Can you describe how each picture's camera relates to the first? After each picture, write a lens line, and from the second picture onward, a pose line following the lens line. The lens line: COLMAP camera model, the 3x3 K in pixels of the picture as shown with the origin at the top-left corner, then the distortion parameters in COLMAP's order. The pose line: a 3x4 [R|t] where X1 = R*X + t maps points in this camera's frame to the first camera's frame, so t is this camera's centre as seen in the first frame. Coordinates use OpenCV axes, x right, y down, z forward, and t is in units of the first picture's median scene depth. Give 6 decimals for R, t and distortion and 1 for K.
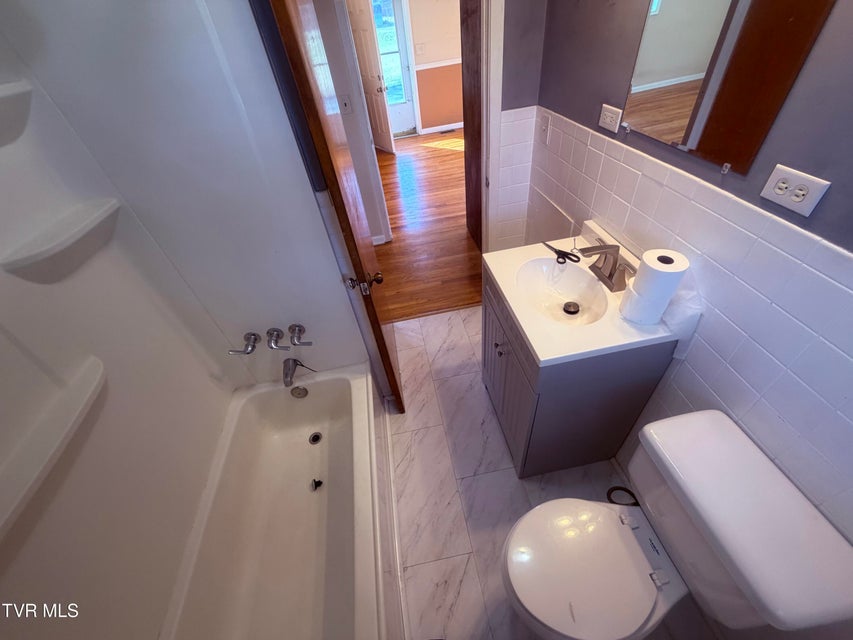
lens RADIAL K [[339.6, 0, 426.1], [0, 339.6, 319.0], [0, 0, 1]] dist [-0.000269, -0.000593]
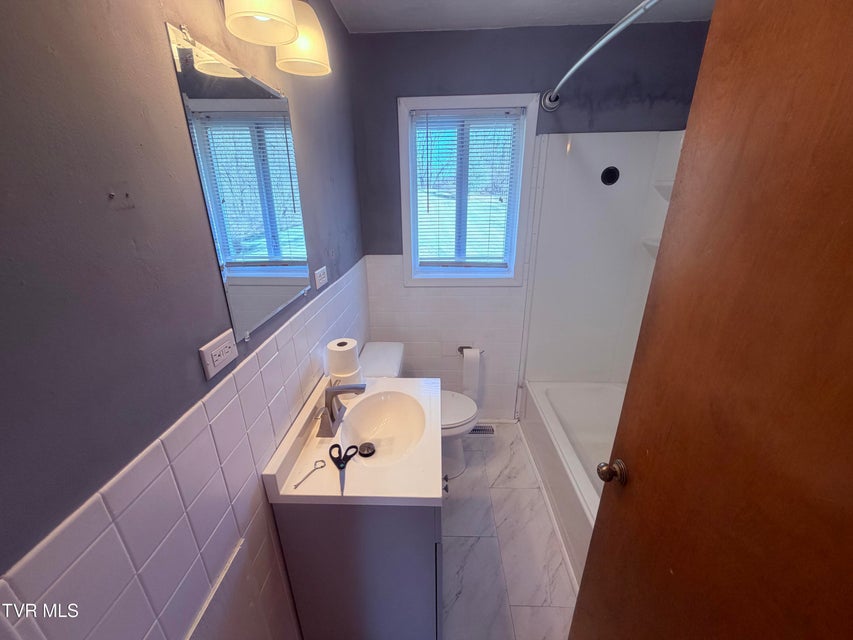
lens RADIAL K [[339.6, 0, 423.9], [0, 339.6, 318.0], [0, 0, 1]] dist [-0.000269, -0.000593]
pose [[-0.971745, 0.042758, 0.232127, 0.040803], [0.225979, 0.452496, 0.862659, -0.837301], [-0.068151, 0.890741, -0.449373, 0.945167]]
